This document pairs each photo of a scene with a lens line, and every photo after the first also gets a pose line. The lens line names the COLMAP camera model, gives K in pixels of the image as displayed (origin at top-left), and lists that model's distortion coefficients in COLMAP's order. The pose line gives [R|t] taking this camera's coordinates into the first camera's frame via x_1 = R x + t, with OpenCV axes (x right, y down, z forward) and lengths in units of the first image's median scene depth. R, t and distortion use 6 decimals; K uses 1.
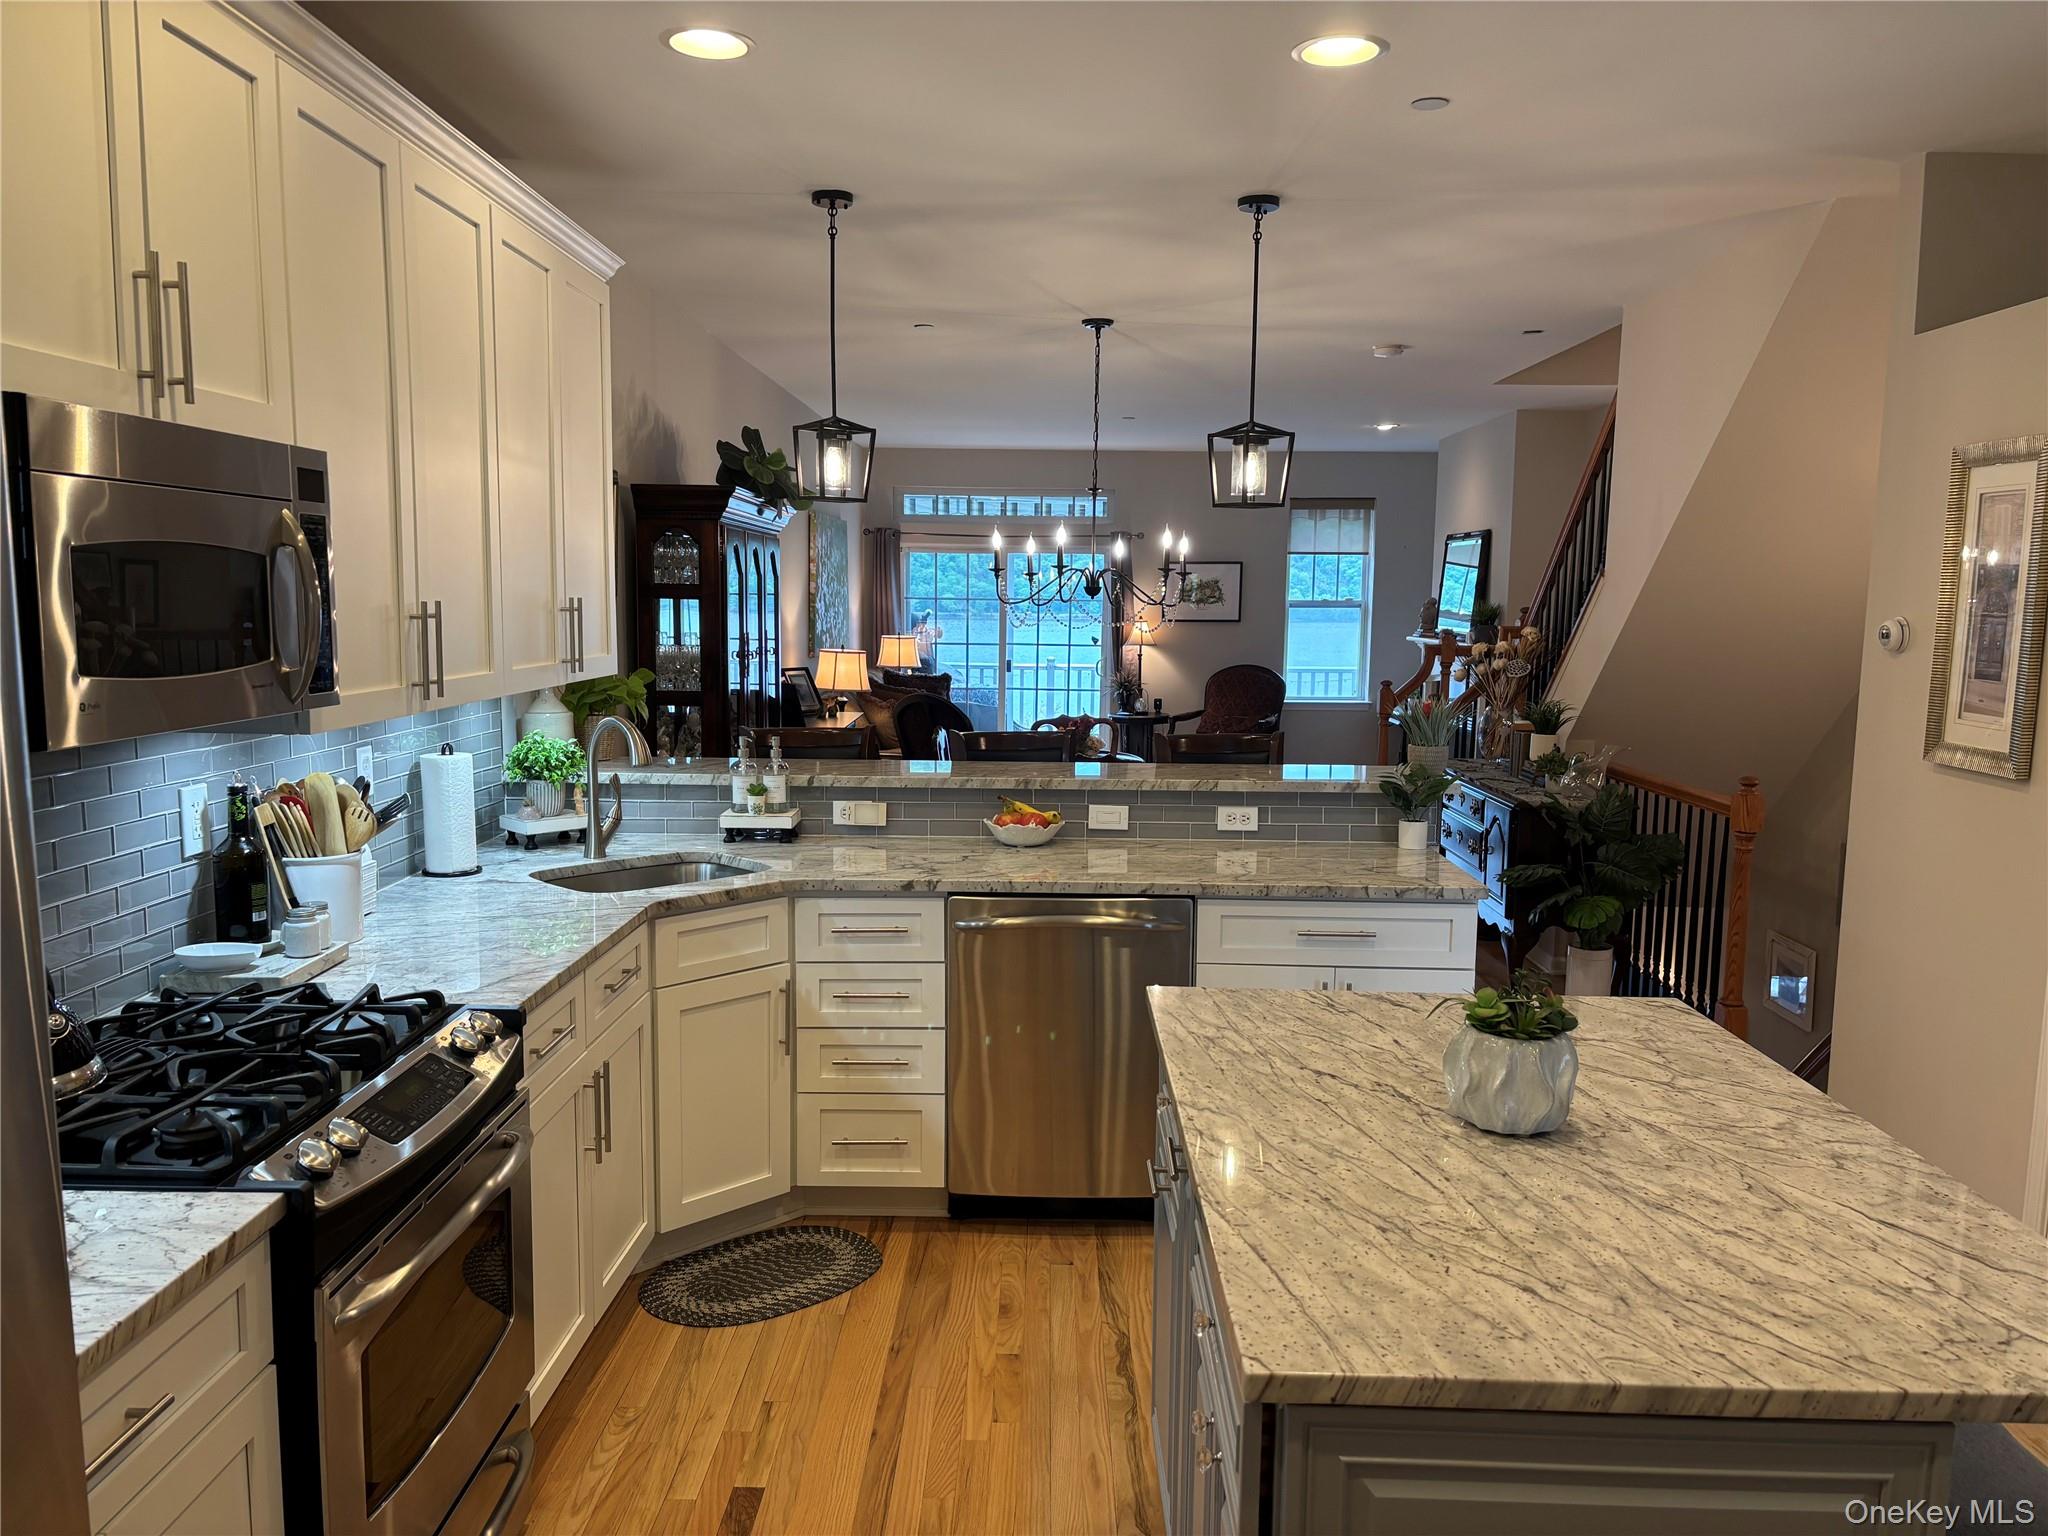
lens RADIAL K [[1537.4, 0, 1024.0], [0, 1537.4, 768.0], [0, 0, 1]] dist [0.061059, -0.075915]
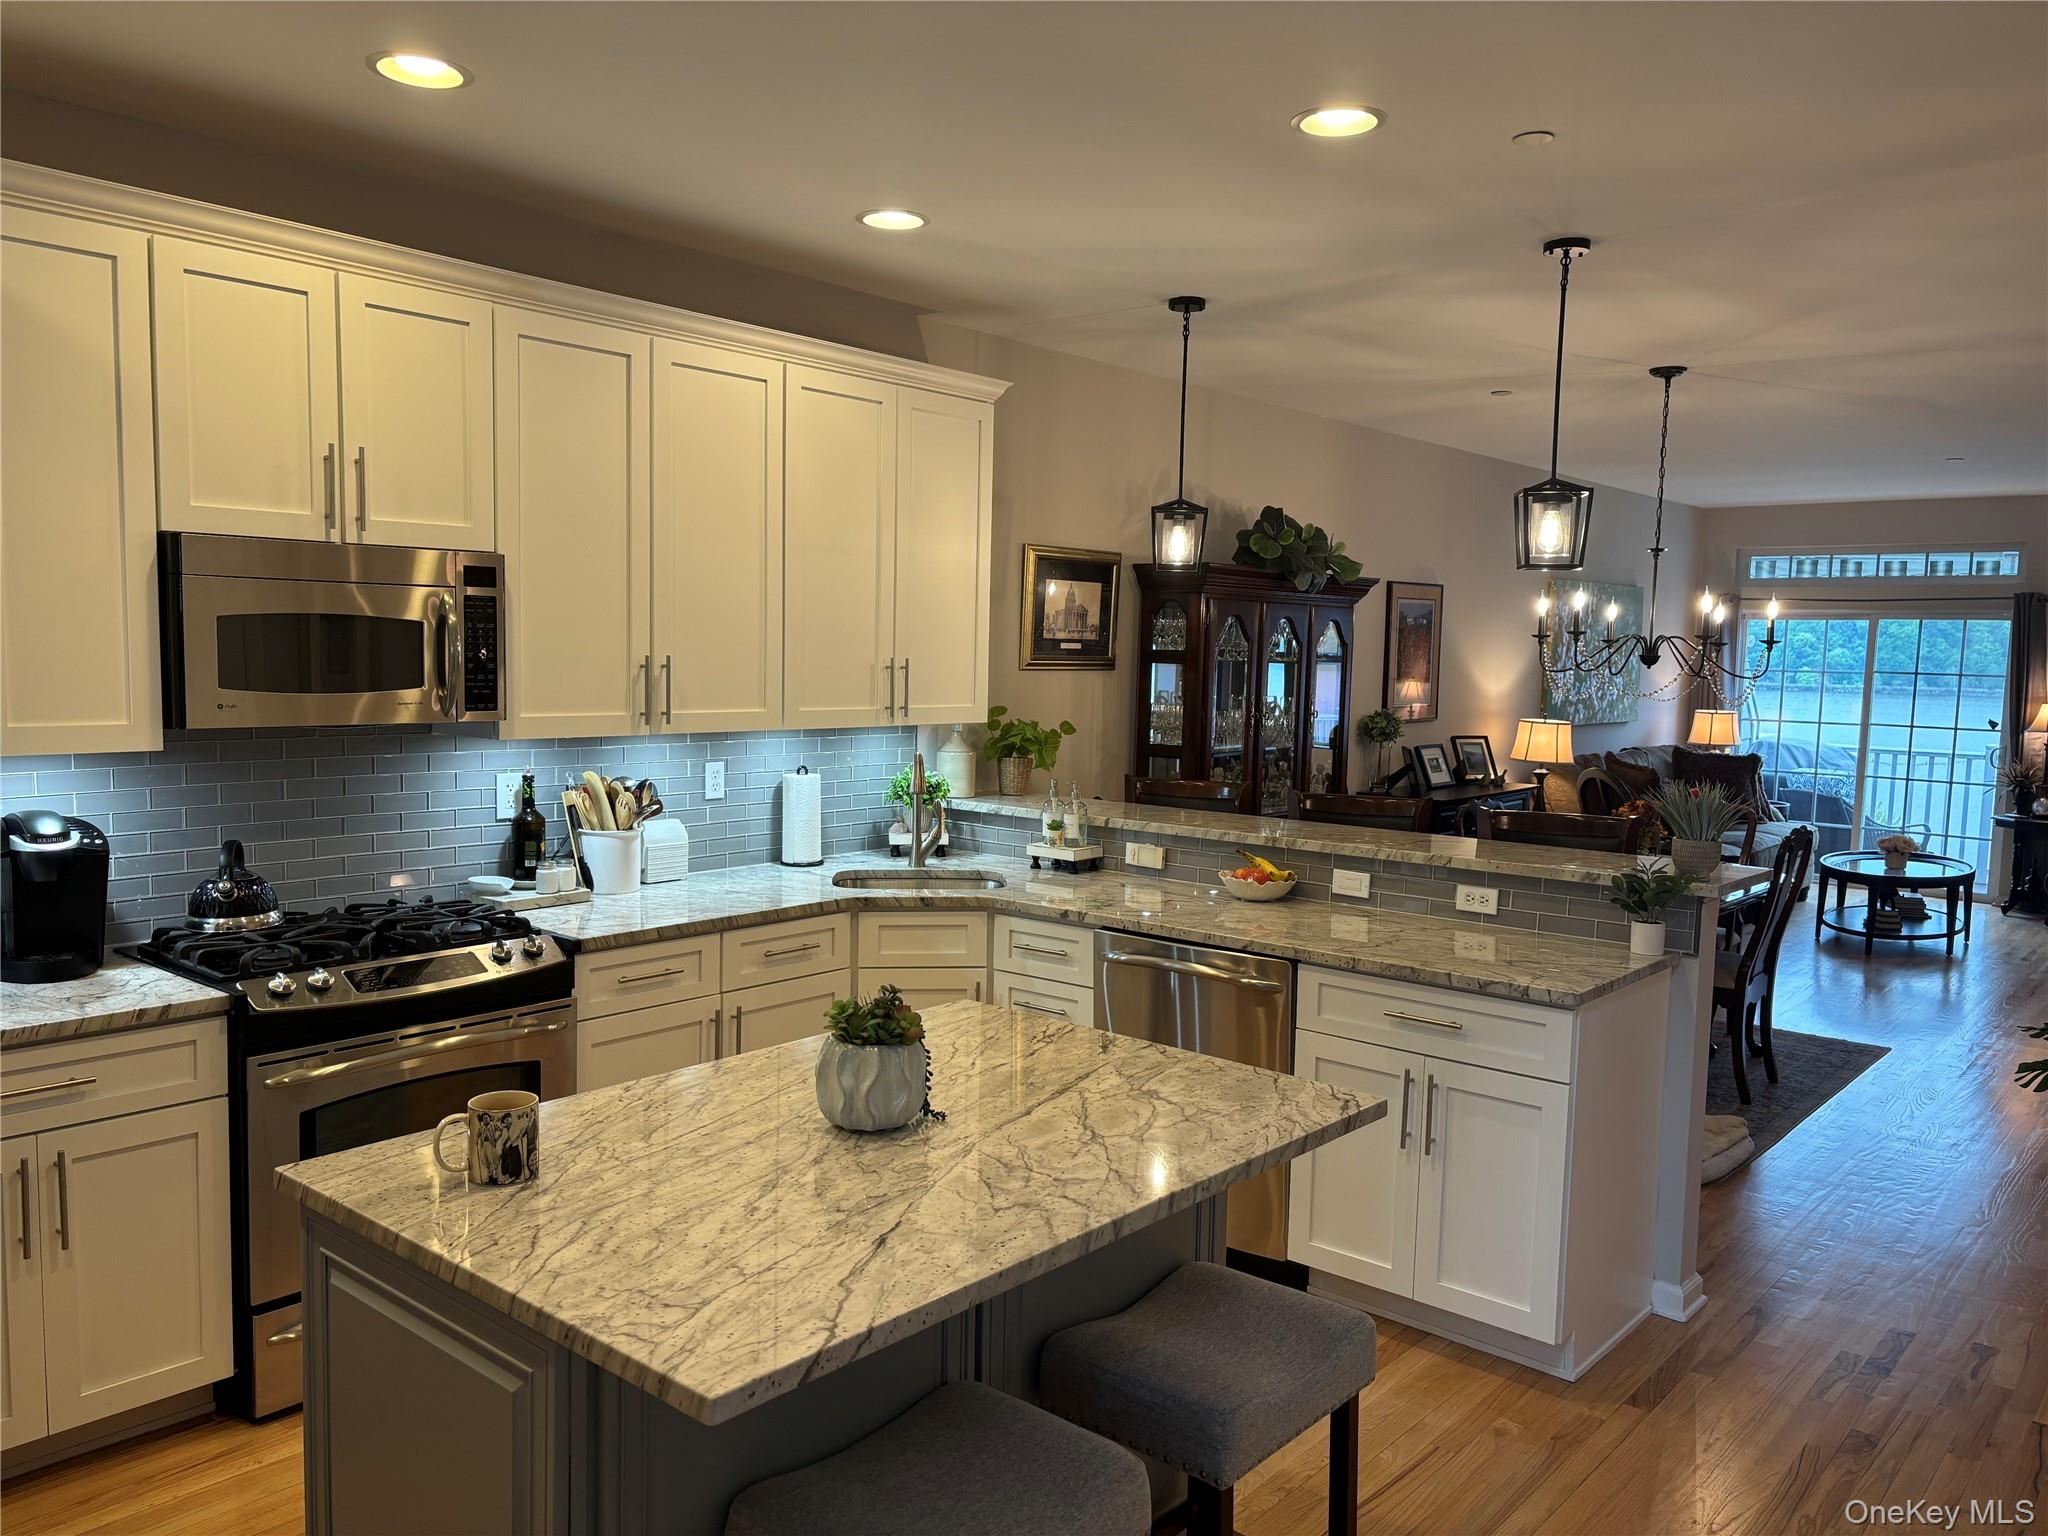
lens RADIAL K [[1534.5, 0, 1024.0], [0, 1534.5, 768.0], [0, 0, 1]] dist [0.092992, -0.212377]
pose [[0.778337, 0.059154, -0.625054, 0.593337], [-0.086305, 0.996181, -0.013193, -0.012737], [0.621887, 0.064214, 0.780470, 0.095170]]
